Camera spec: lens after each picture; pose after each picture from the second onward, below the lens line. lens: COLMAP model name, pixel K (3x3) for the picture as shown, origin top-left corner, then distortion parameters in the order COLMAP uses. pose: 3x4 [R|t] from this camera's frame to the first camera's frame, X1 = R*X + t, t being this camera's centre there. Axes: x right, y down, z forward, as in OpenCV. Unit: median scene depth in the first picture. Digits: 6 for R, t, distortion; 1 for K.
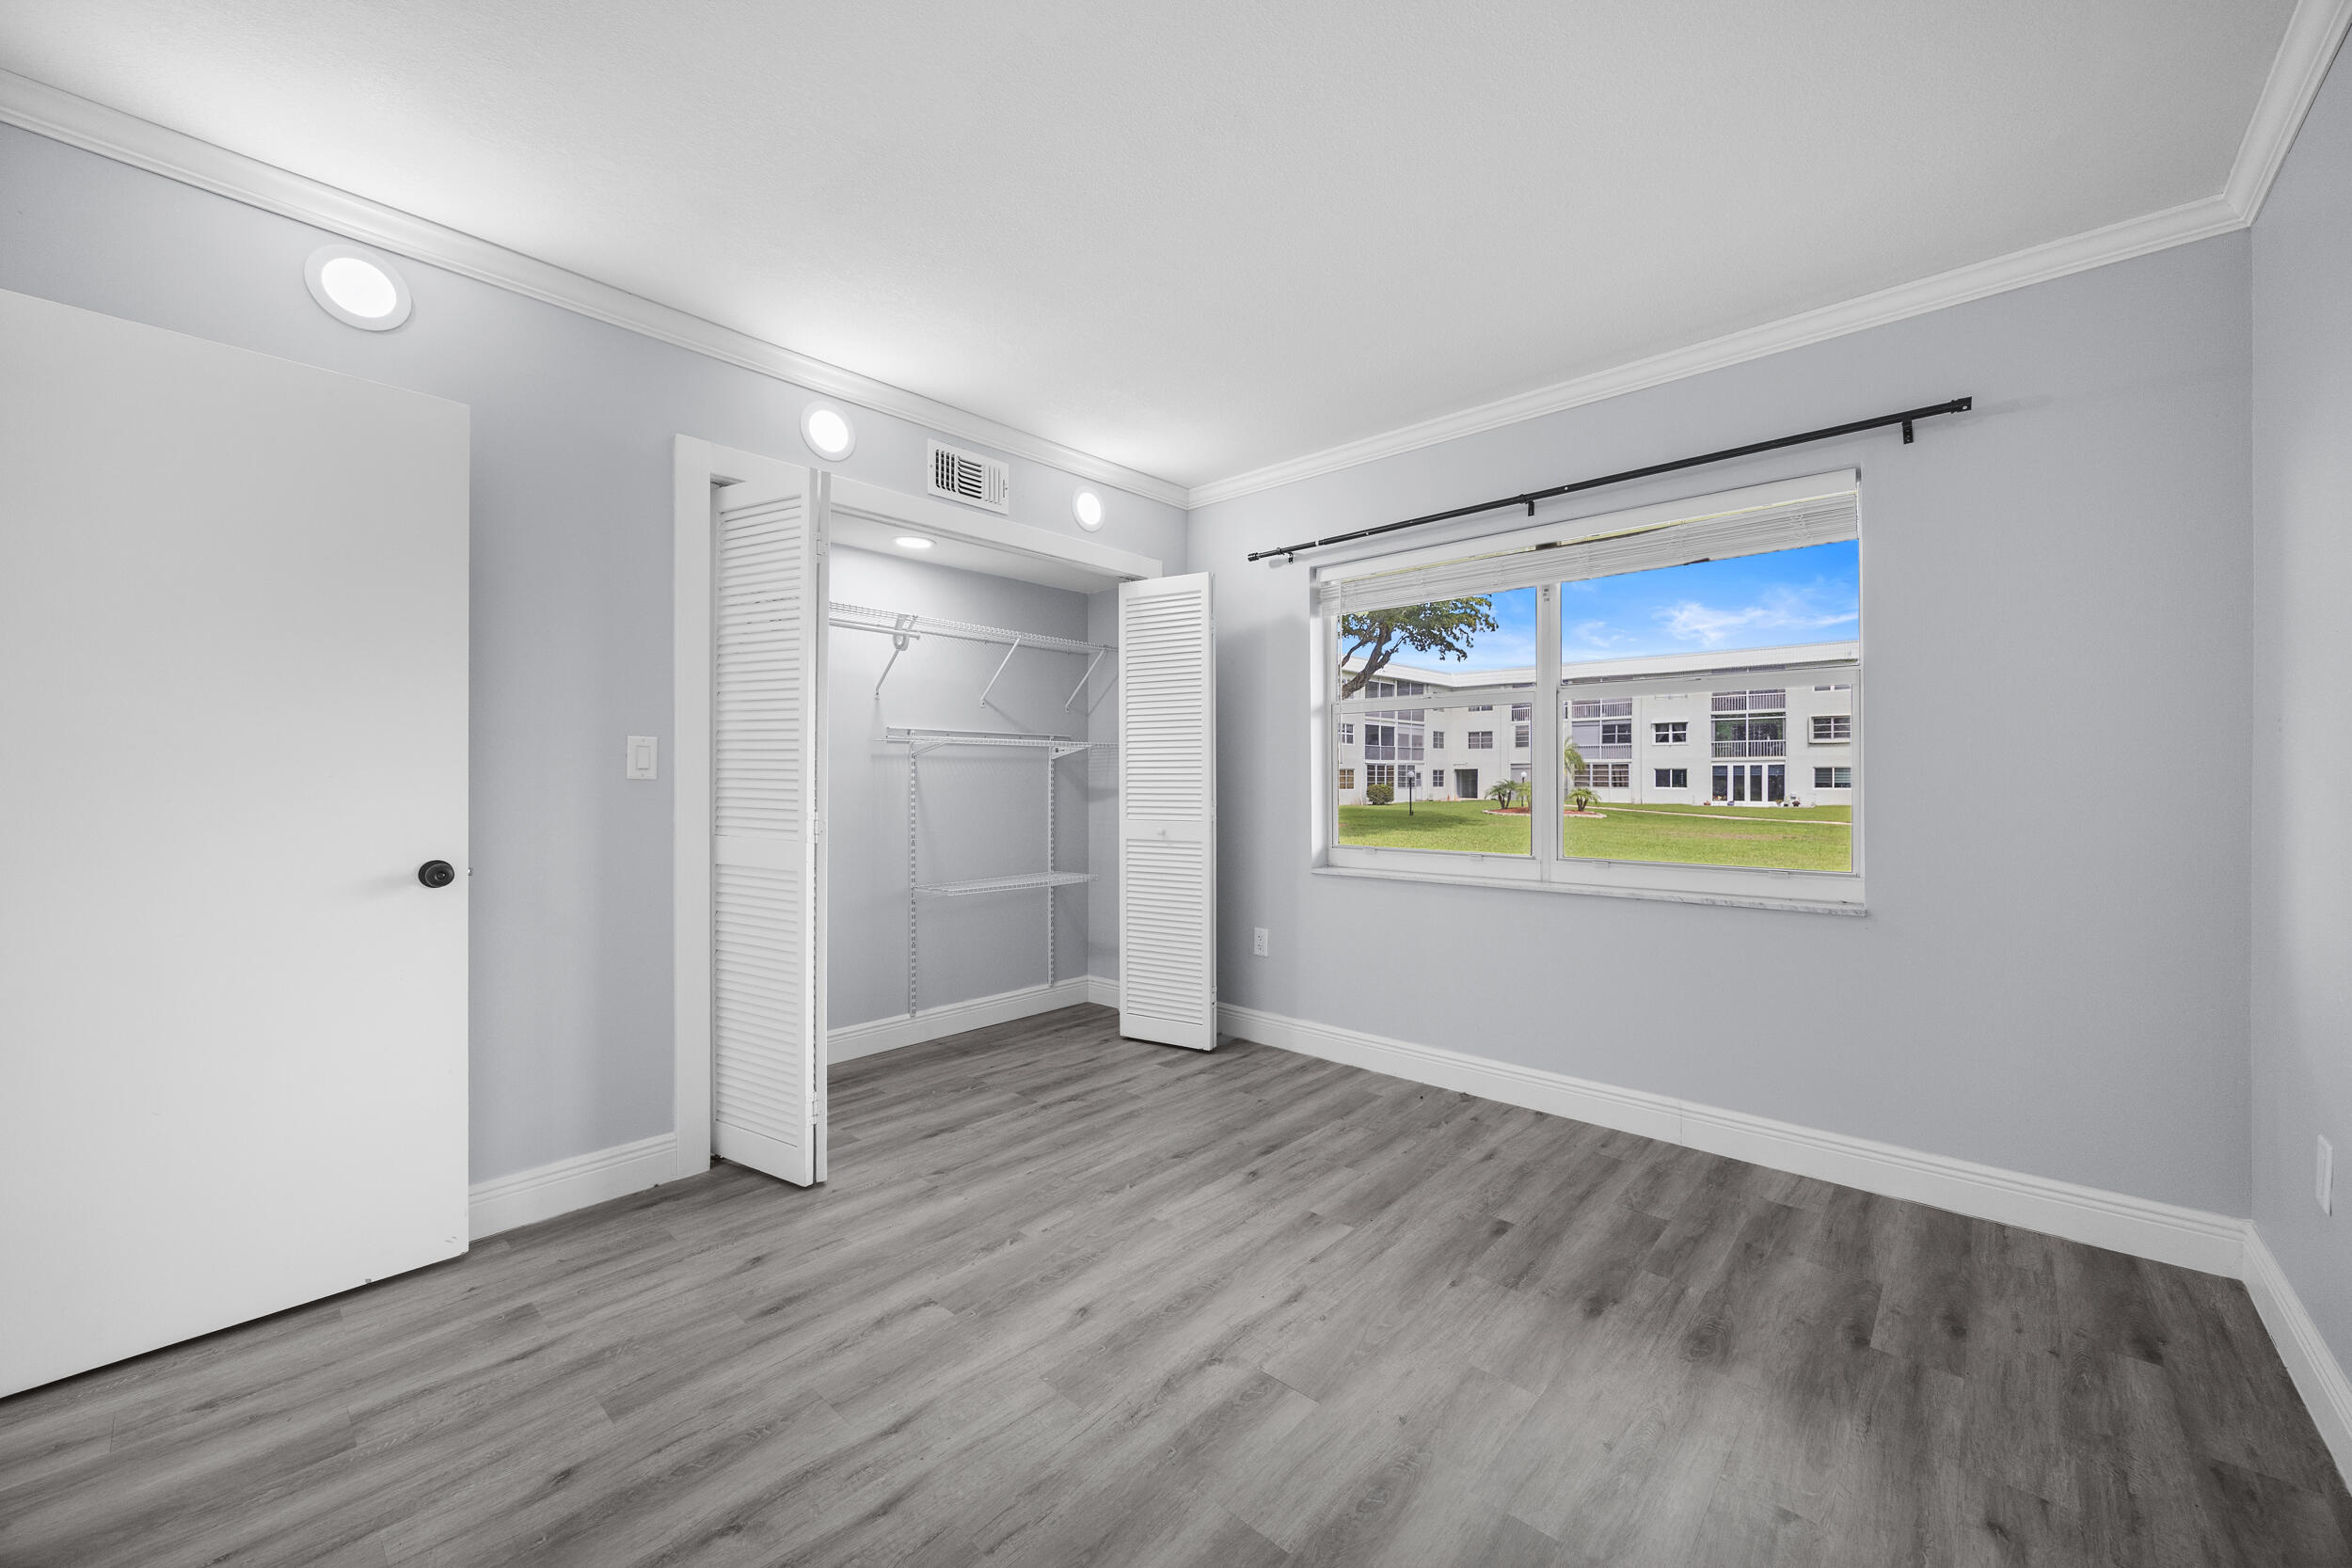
lens RADIAL K [[895.5, 0, 1182.8], [0, 895.5, 773.6], [0, 0, 1]] dist [-0.003795, -0.000079]
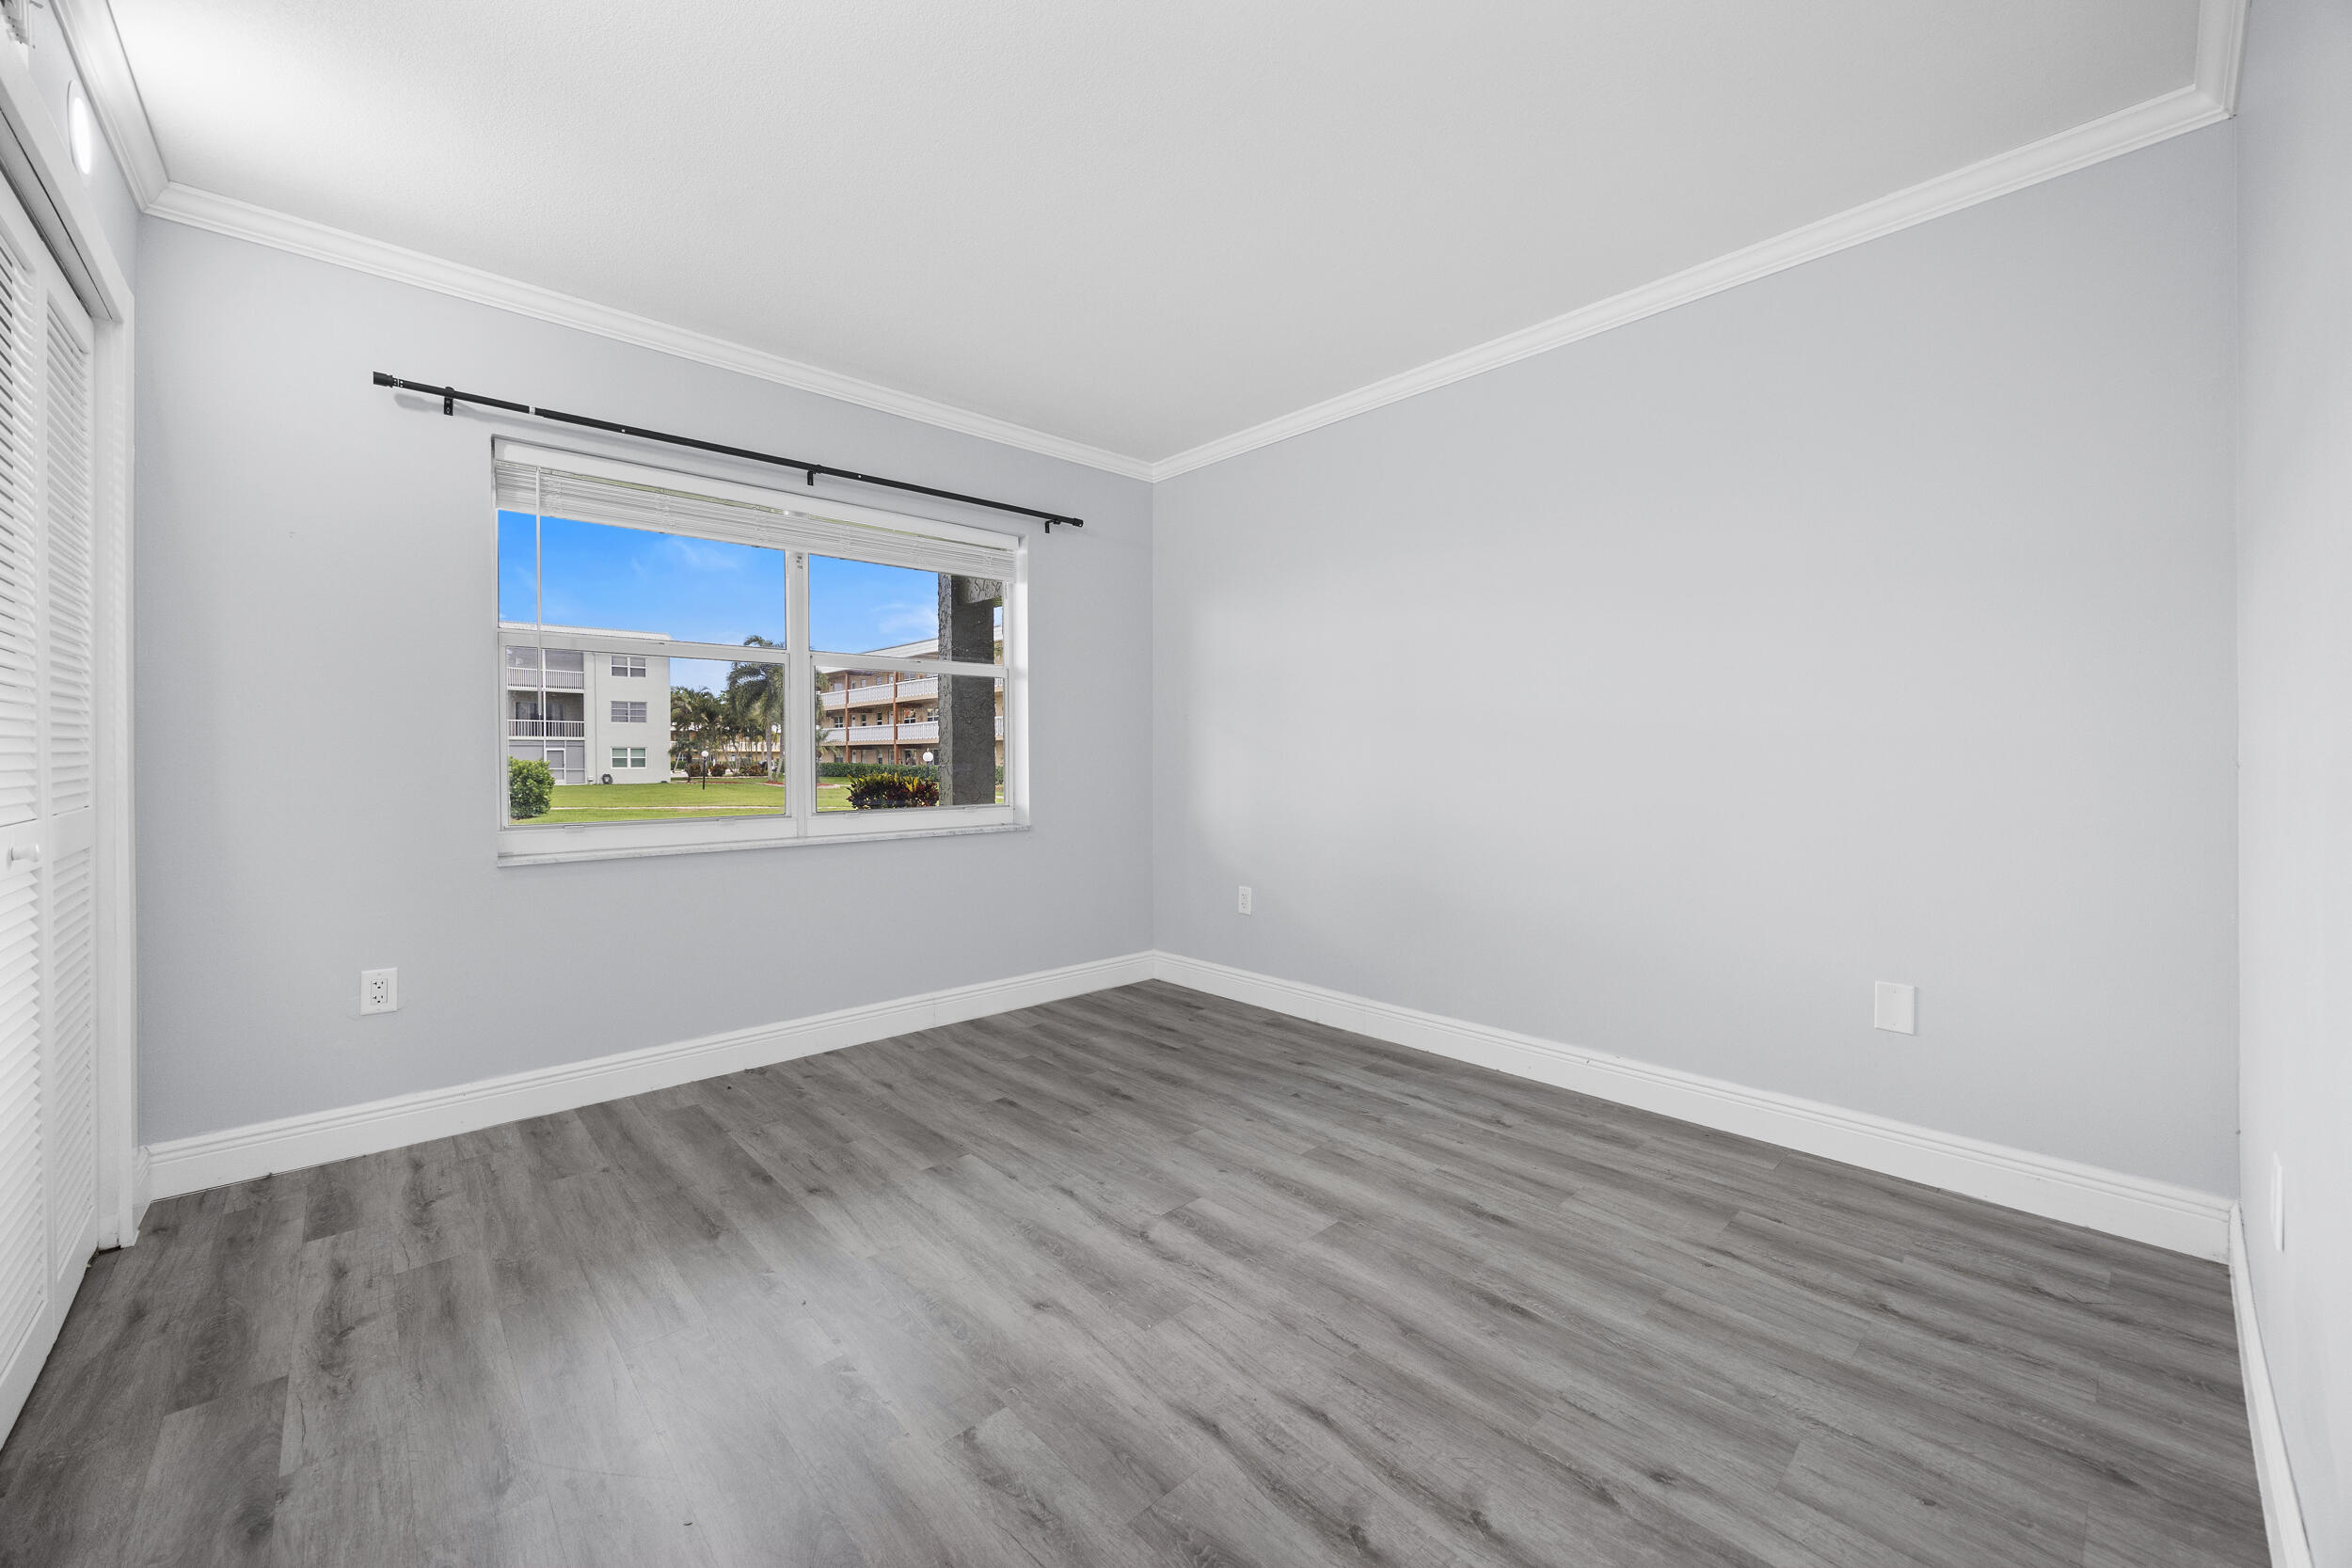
lens RADIAL K [[902.3, 0, 1182.6], [0, 902.3, 762.9], [0, 0, 1]] dist [-0.002620, 0.000143]
pose [[0.092445, -0.005257, 0.995704, -0.848784], [-0.002040, 0.999983, 0.005469, 0.038074], [-0.995716, -0.002537, 0.092432, 0.652278]]
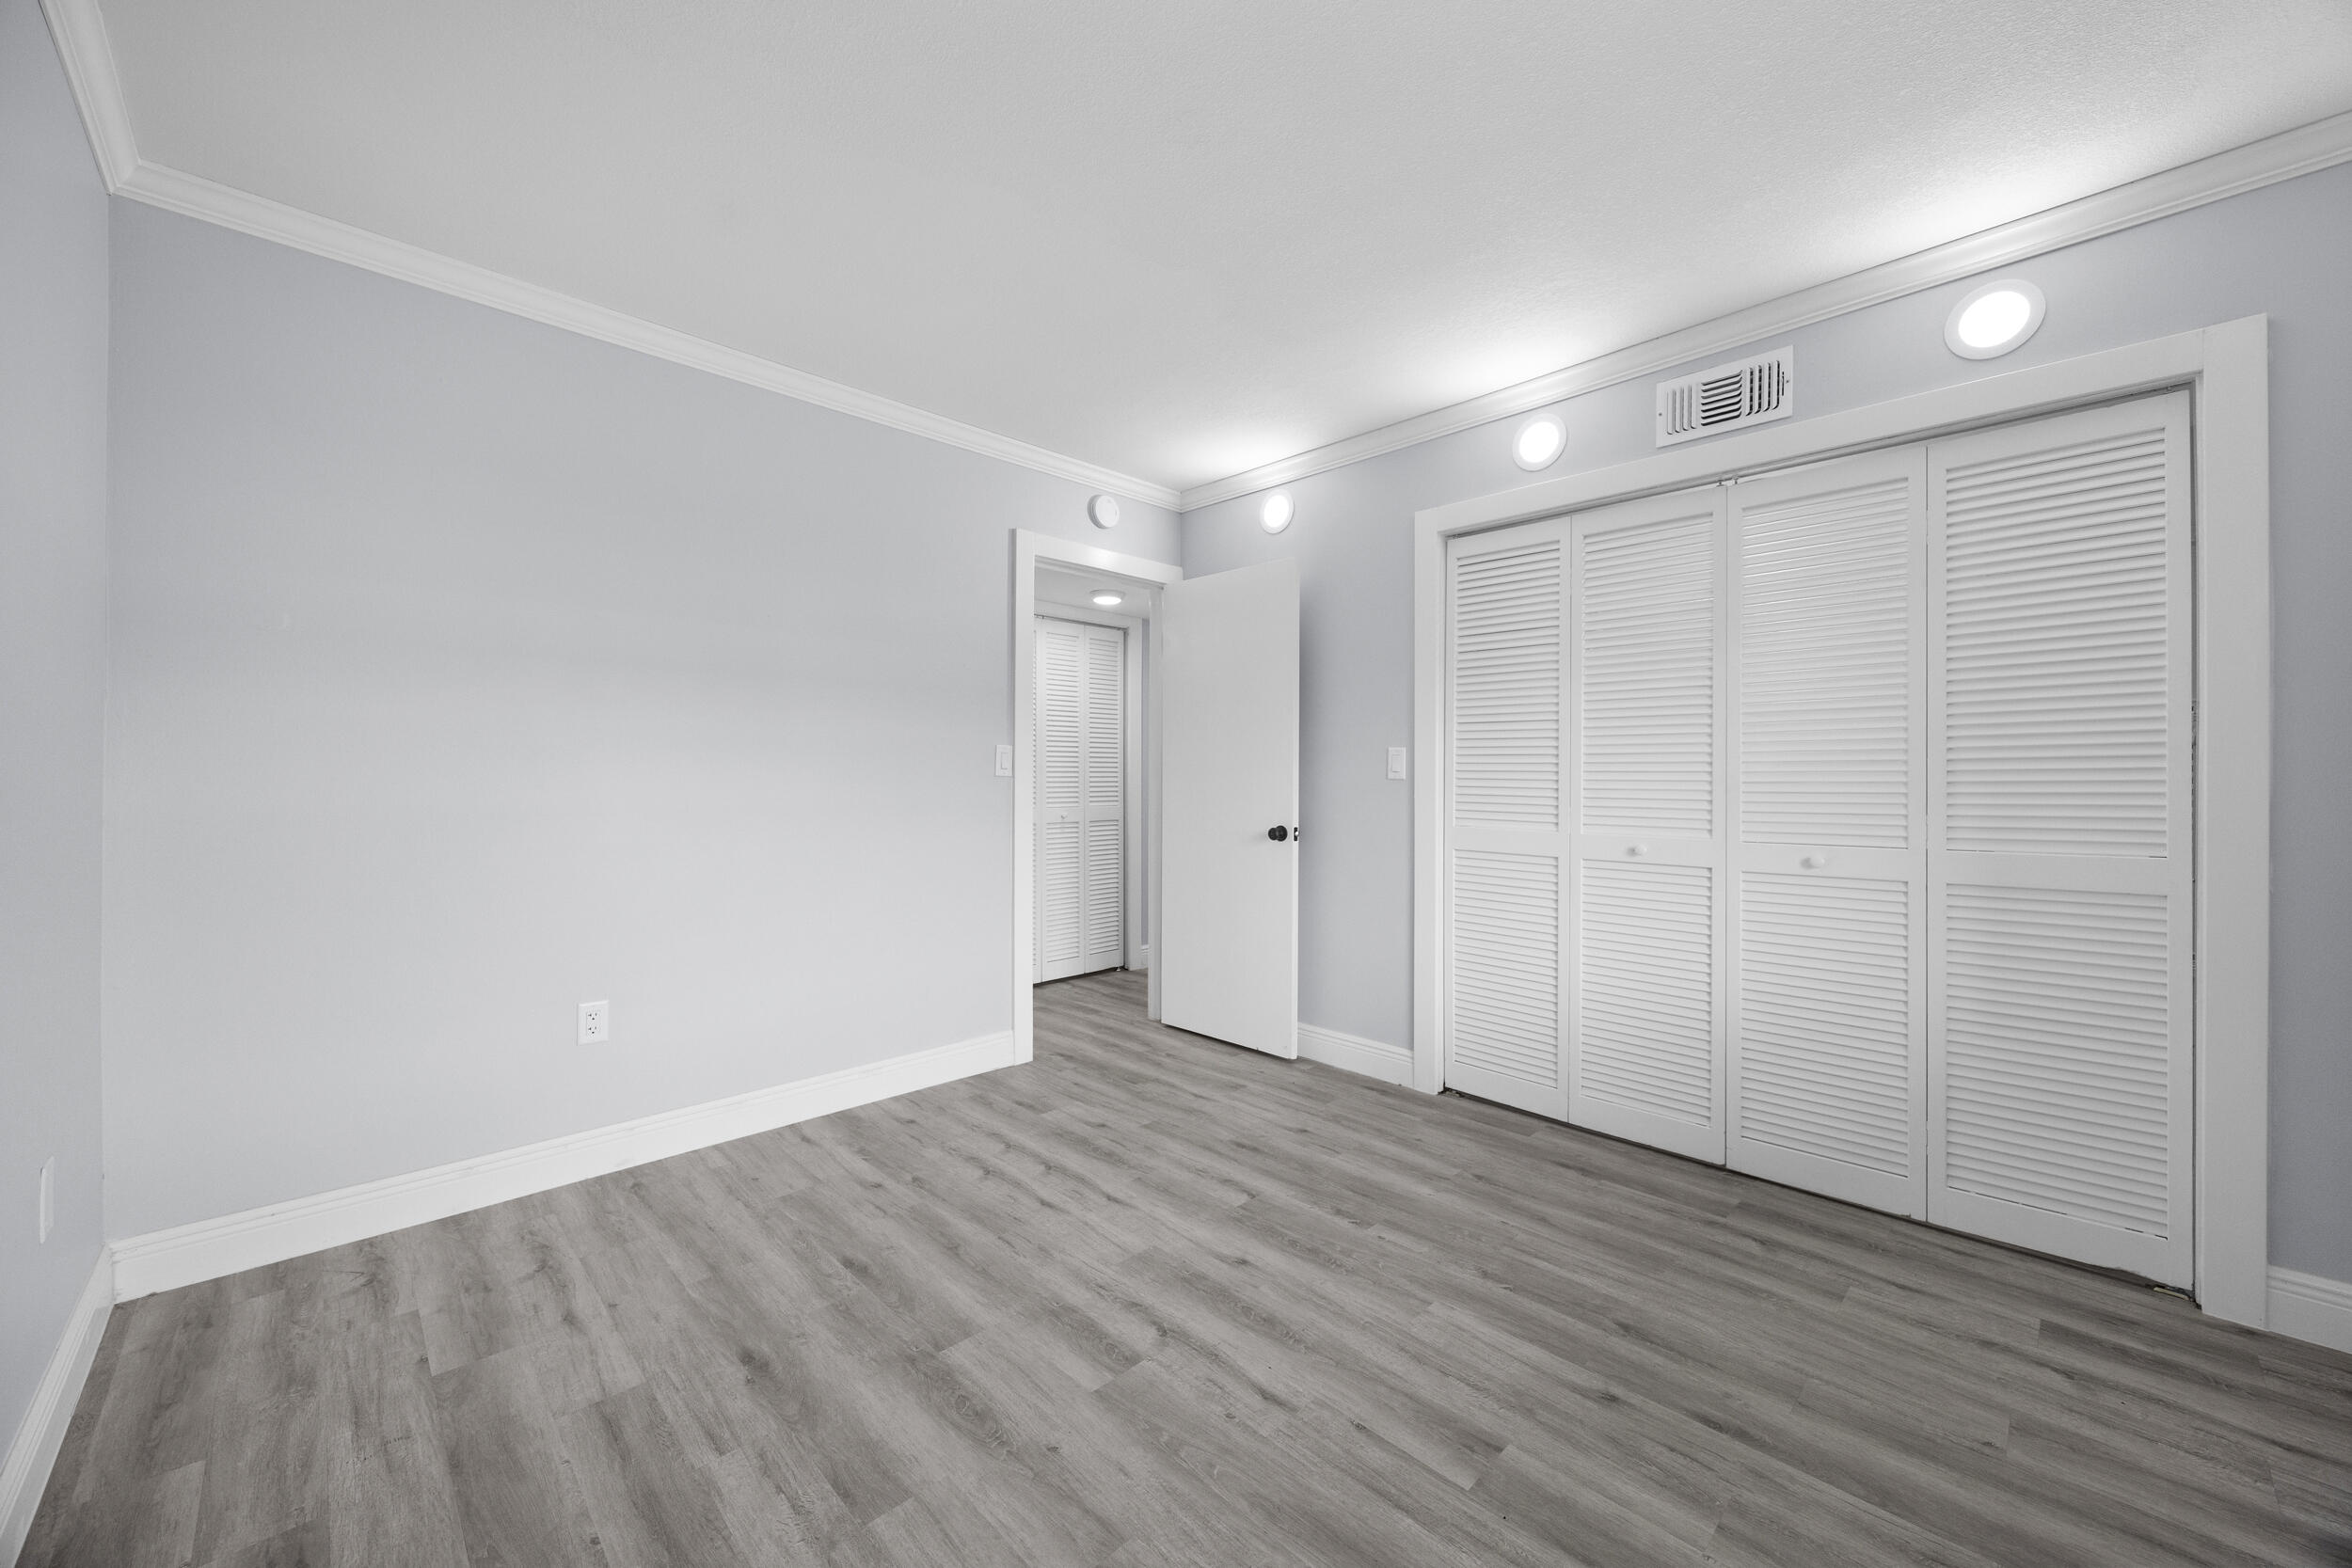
lens RADIAL K [[888.5, 0, 1185.4], [0, 888.5, 770.4], [0, 0, 1]] dist [-0.002499, 0.000189]
pose [[-0.057496, -0.010086, -0.998295, 0.835619], [0.003832, 0.999939, -0.010324, 0.005765], [0.998338, -0.004419, -0.057453, 0.840131]]
